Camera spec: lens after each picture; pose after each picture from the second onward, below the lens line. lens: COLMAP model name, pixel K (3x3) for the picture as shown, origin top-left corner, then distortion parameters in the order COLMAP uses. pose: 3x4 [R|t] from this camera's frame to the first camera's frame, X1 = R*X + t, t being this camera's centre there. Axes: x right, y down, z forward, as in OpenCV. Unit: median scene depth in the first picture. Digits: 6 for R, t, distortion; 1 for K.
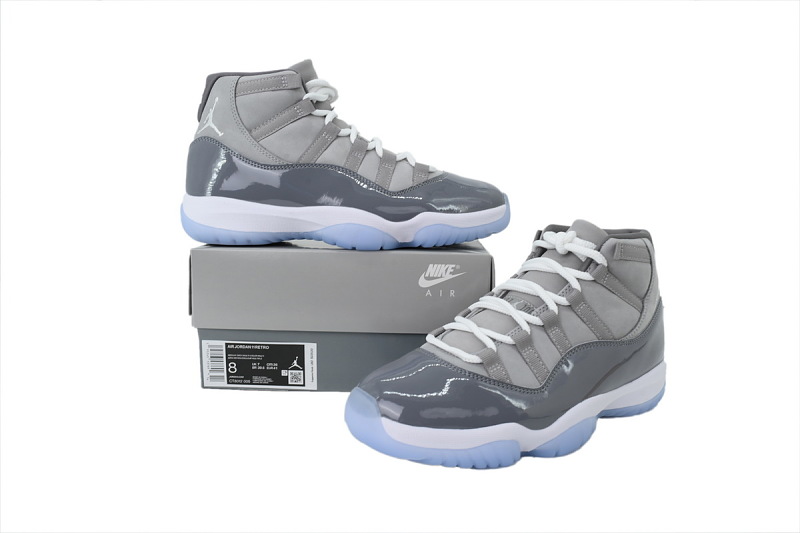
lens RADIAL K [[569.1, 0, 400.0], [0, 569.1, 270.2], [0, 0, 1]] dist [0.000701, -0.000919]
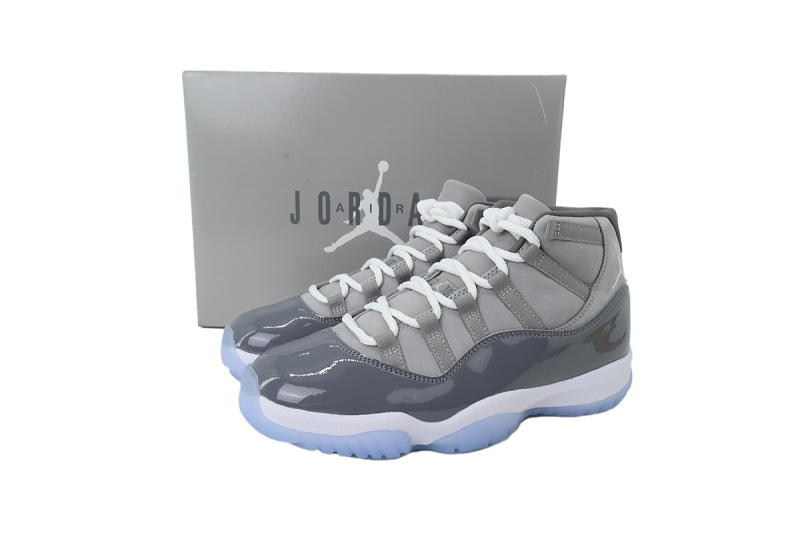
lens RADIAL K [[569.1, 0, 399.9], [0, 569.1, 263.6], [0, 0, 1]] dist [0.000701, -0.000919]
pose [[0.984679, 0.032433, -0.171332, 0.306031], [-0.029539, 0.999375, 0.019418, 0.008610], [0.171854, -0.014060, 0.985022, 0.084307]]
